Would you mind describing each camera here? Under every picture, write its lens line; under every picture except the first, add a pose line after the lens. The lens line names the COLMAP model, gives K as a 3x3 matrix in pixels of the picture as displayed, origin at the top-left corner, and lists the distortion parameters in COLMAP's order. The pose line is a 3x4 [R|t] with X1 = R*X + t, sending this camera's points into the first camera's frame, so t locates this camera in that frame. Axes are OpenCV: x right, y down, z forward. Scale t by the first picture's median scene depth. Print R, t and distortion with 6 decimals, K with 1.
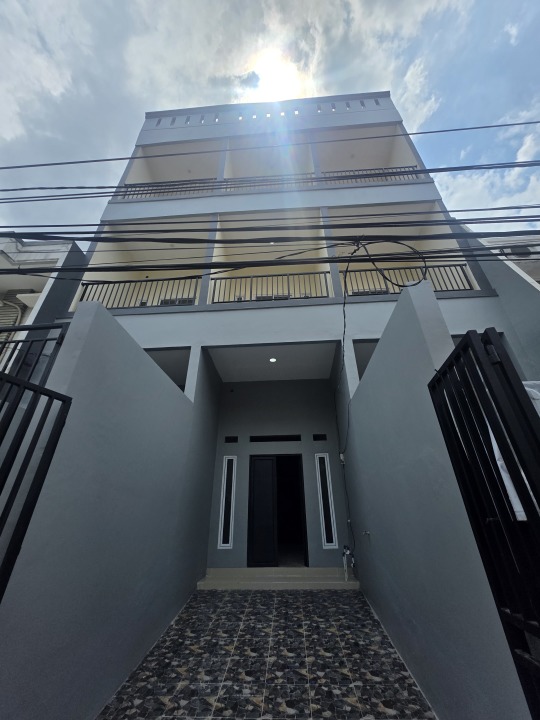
lens RADIAL K [[278.7, 0, 271.2], [0, 278.7, 361.7], [0, 0, 1]] dist [-0.002348, 0.001273]
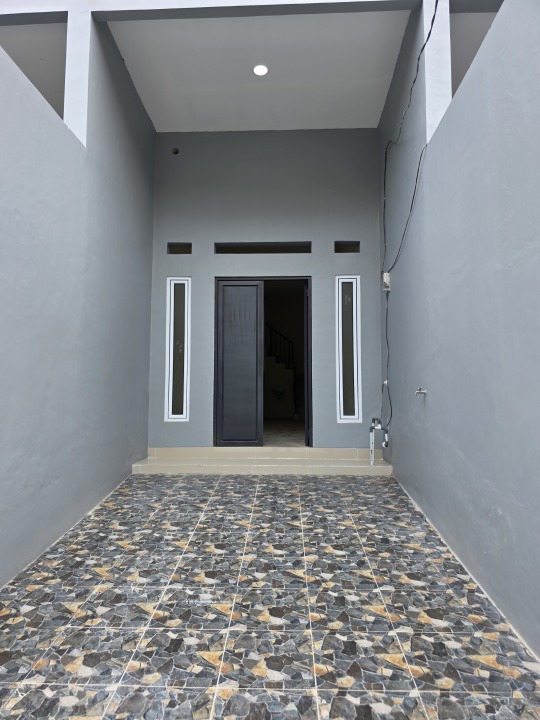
lens RADIAL K [[471.7, 0, 265.3], [0, 471.7, 363.0], [0, 0, 1]] dist [0.028052, -0.018889]
pose [[0.999700, 0.014465, 0.019781, 0.008804], [-0.021424, 0.907756, 0.418951, 0.168609], [-0.011896, -0.419249, 0.907793, 0.162192]]
